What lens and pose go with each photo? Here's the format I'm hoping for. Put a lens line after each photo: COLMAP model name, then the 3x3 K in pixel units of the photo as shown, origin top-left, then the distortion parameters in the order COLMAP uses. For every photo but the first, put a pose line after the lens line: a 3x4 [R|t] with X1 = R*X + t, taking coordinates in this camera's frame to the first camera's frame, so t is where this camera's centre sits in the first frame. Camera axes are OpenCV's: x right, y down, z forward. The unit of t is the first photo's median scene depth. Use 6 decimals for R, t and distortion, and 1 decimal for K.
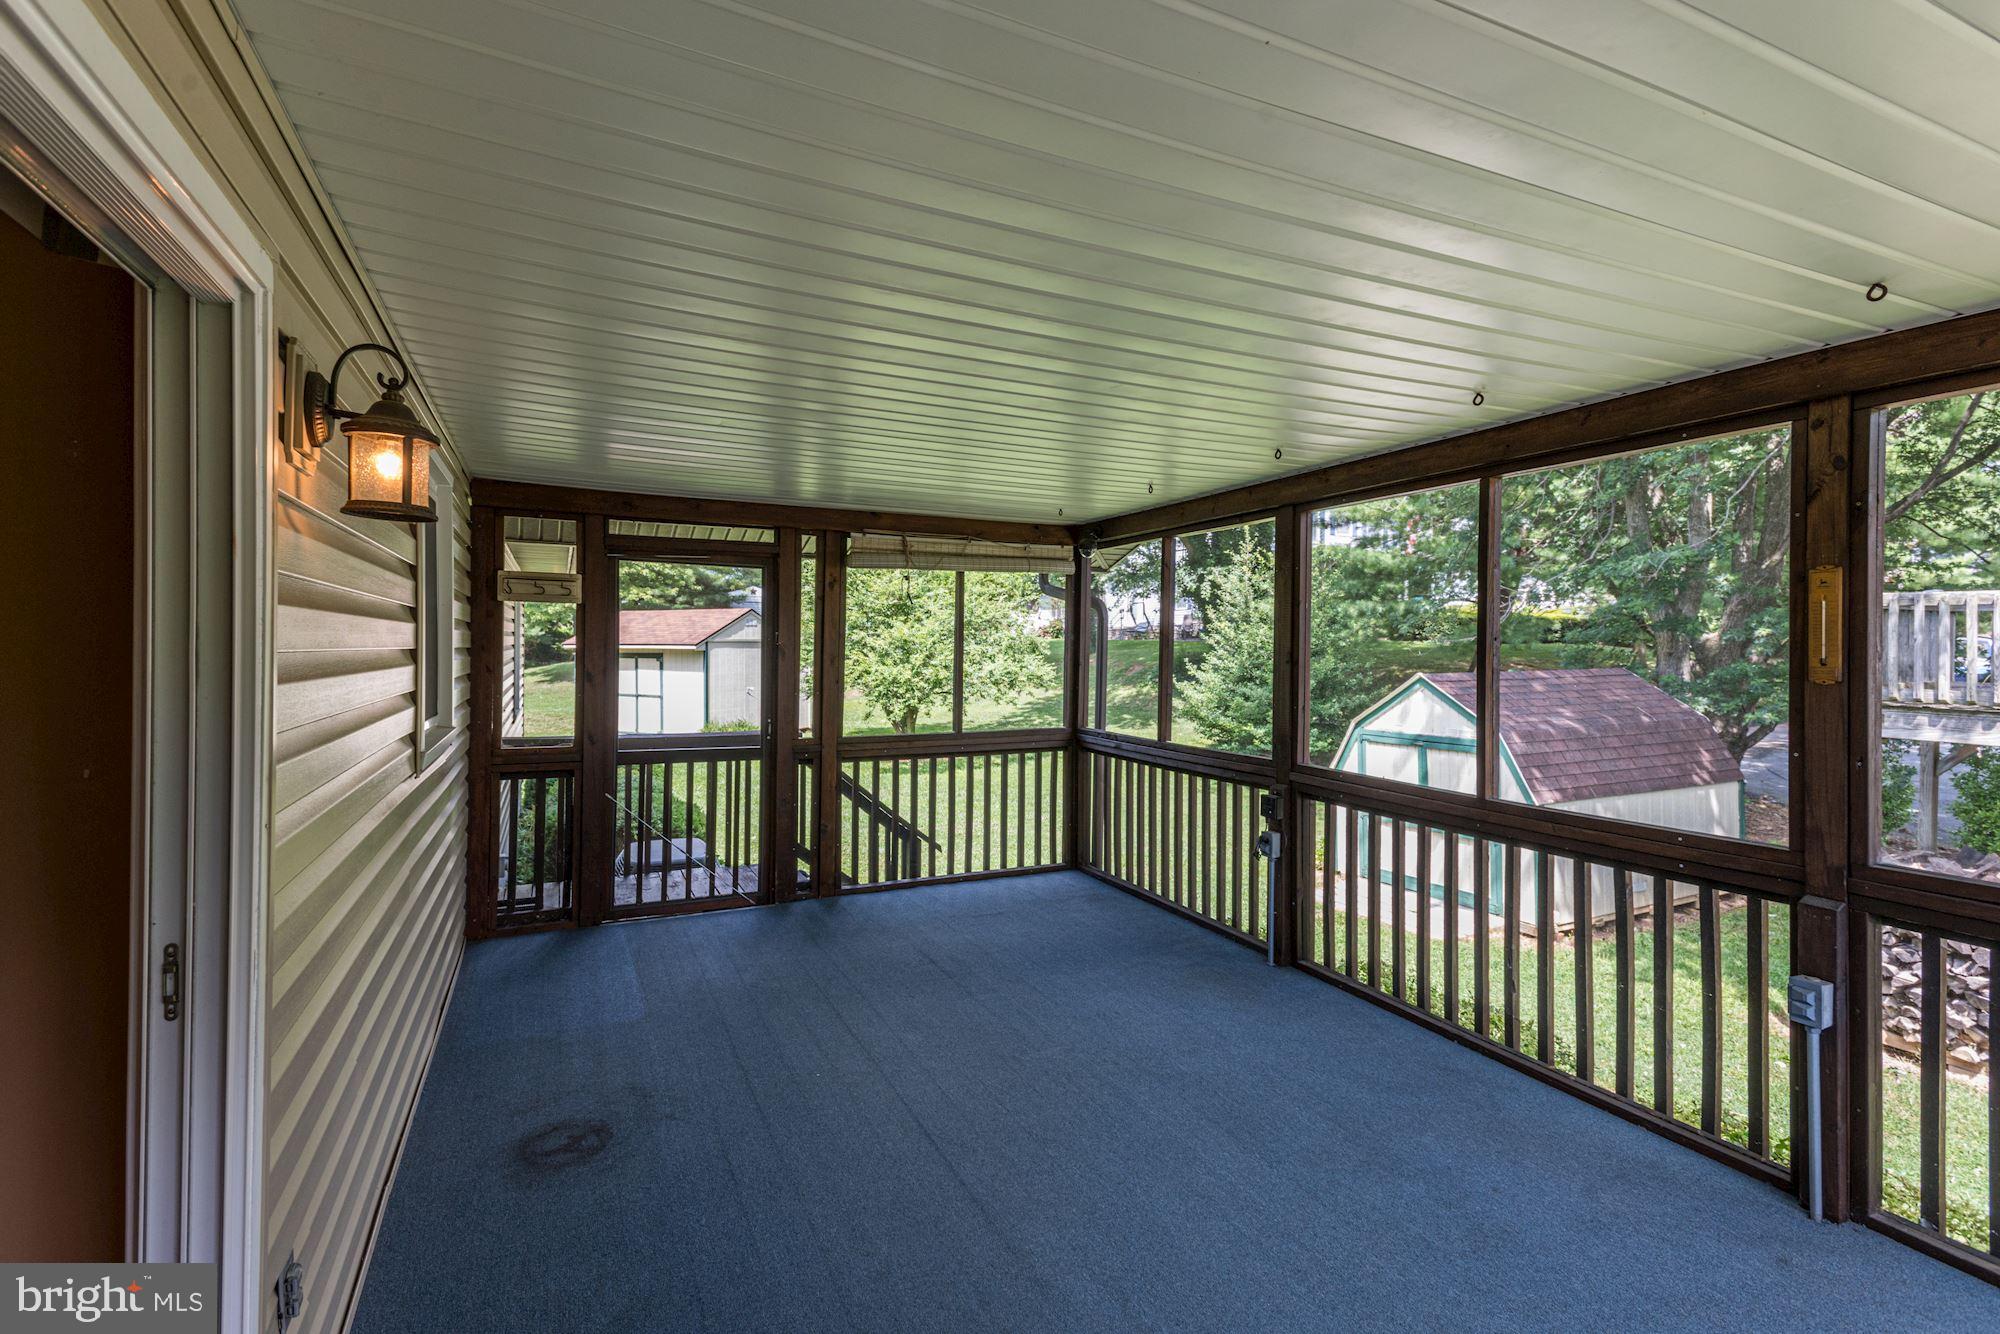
lens RADIAL K [[921.5, 0, 995.2], [0, 921.5, 657.0], [0, 0, 1]] dist [0.045436, -0.000001]
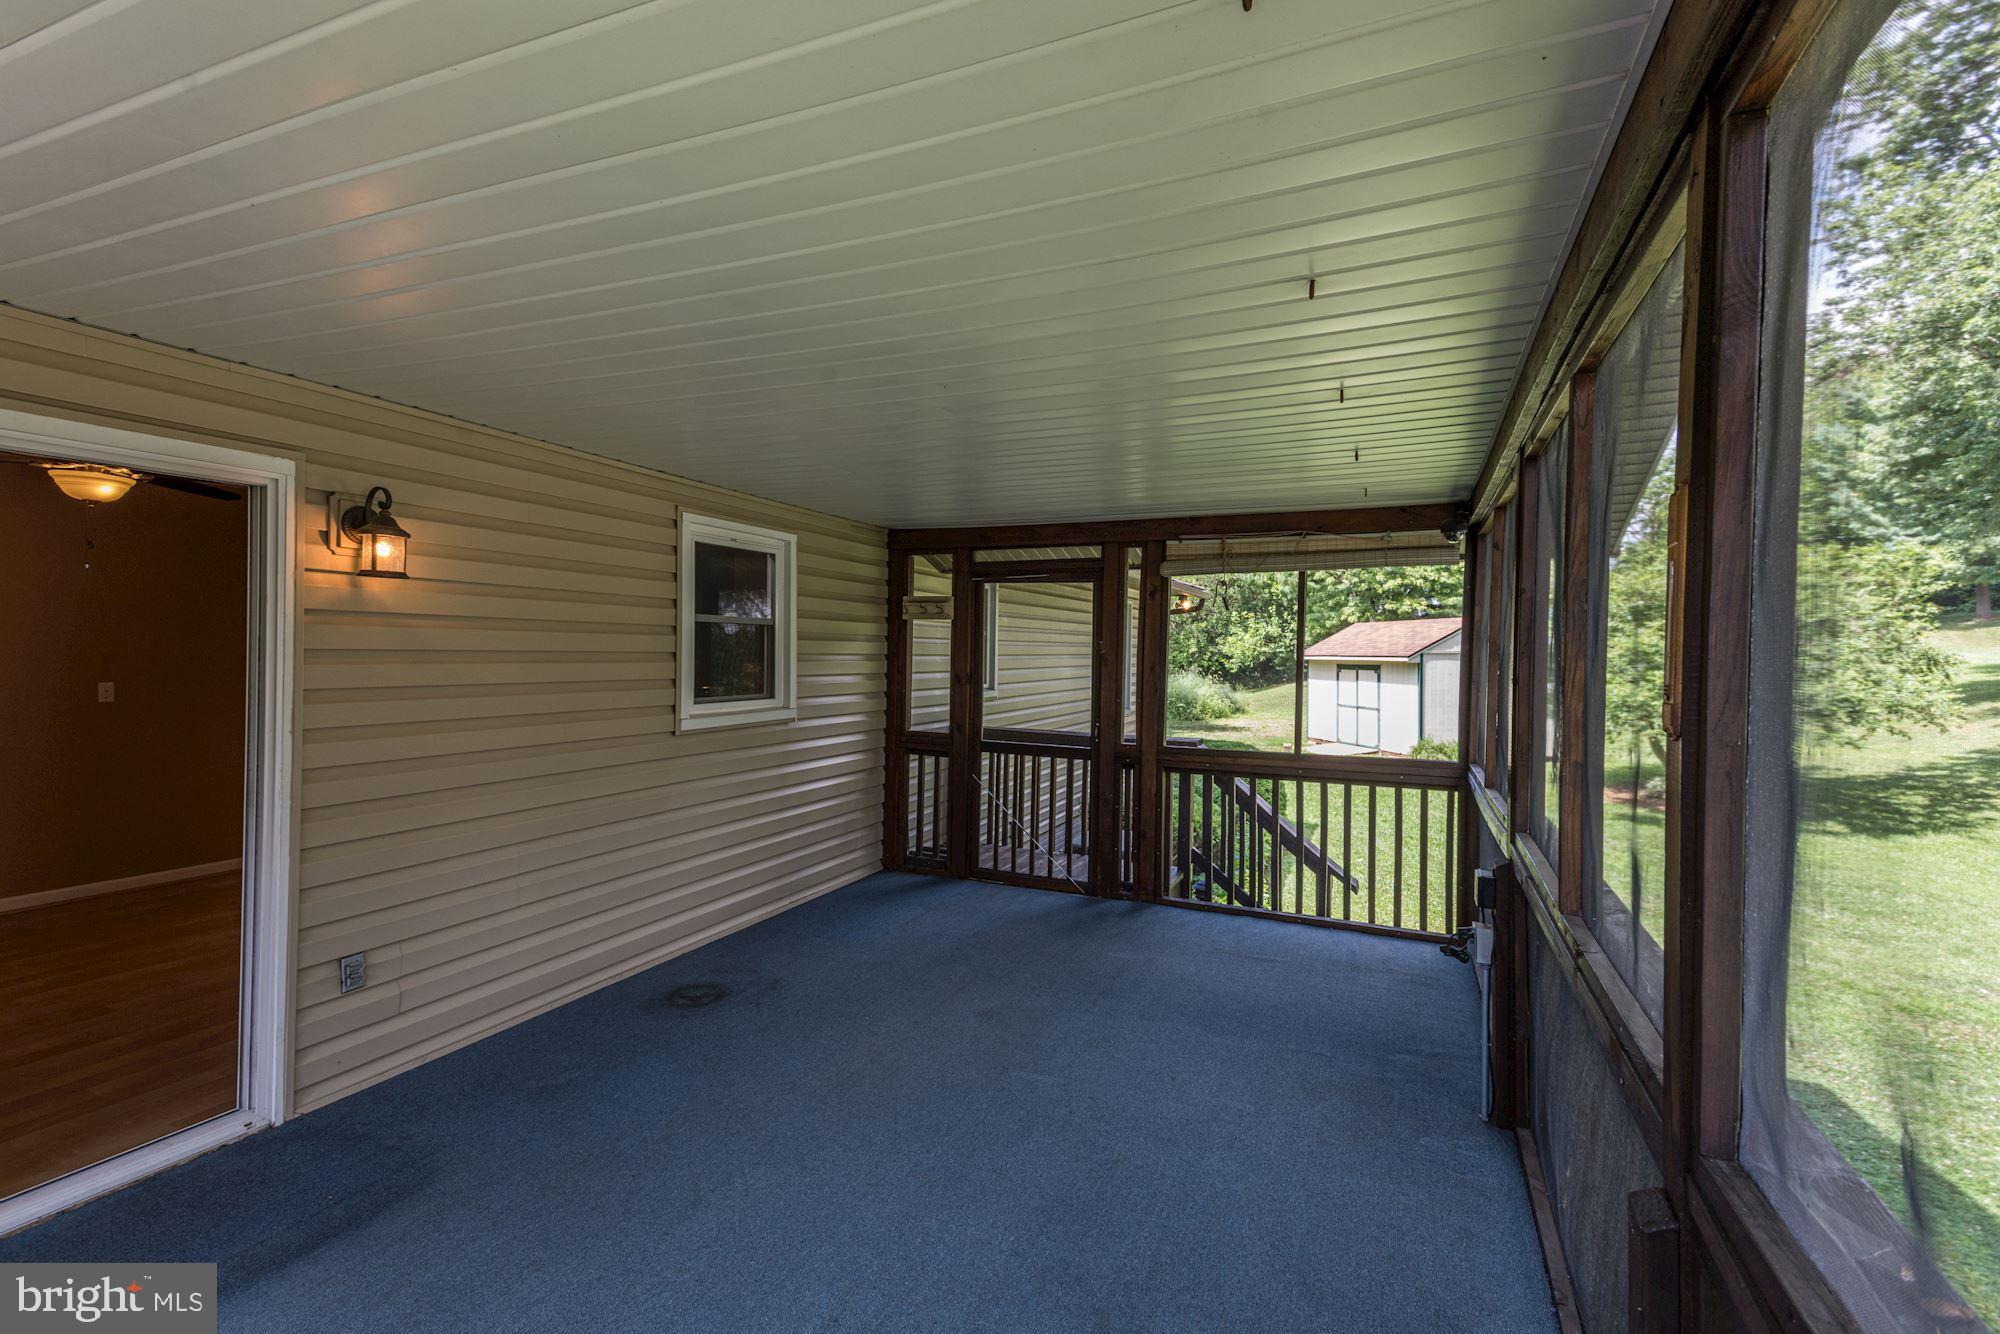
lens RADIAL K [[921.5, 0, 995.2], [0, 921.5, 657.0], [0, 0, 1]] dist [0.045436, -0.000001]
pose [[0.646220, 0.006398, -0.763124, 0.485580], [-0.016829, 0.999841, -0.005868, -0.000612], [0.762965, 0.016635, 0.646225, 0.219111]]
